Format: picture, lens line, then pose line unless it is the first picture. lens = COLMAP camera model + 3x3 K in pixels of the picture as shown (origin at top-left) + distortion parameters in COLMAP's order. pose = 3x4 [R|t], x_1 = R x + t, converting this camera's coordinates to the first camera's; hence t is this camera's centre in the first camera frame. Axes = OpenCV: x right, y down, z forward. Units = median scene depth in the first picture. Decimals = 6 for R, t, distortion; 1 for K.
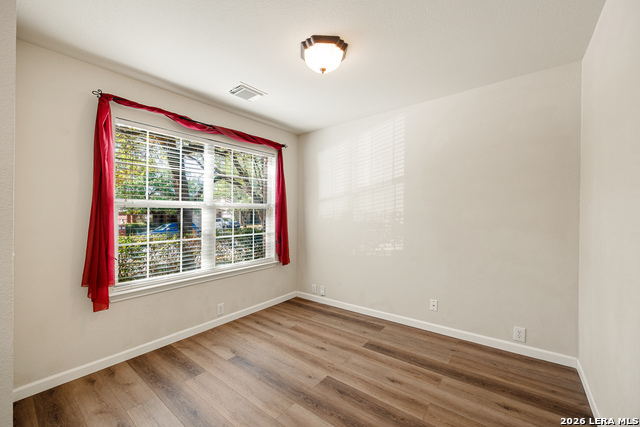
lens RADIAL K [[252.8, 0, 321.6], [0, 252.8, 213.3], [0, 0, 1]] dist [-0.001750, -0.000120]
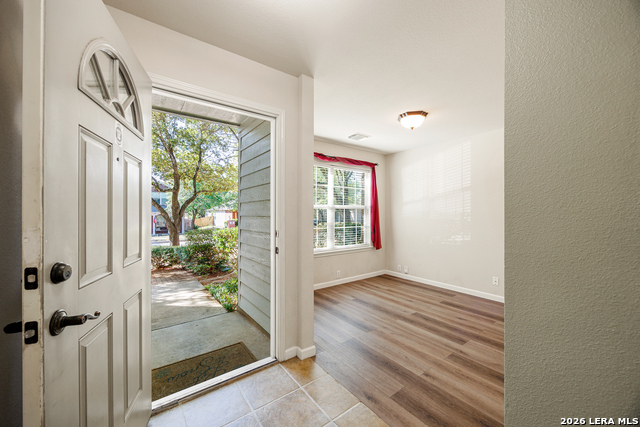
lens RADIAL K [[252.8, 0, 319.4], [0, 252.8, 201.6], [0, 0, 1]] dist [-0.001750, -0.000120]
pose [[0.963900, -0.001517, -0.266260, -0.098627], [-0.009870, 0.999093, -0.041422, 0.000830], [0.266081, 0.042555, 0.963011, -0.529416]]
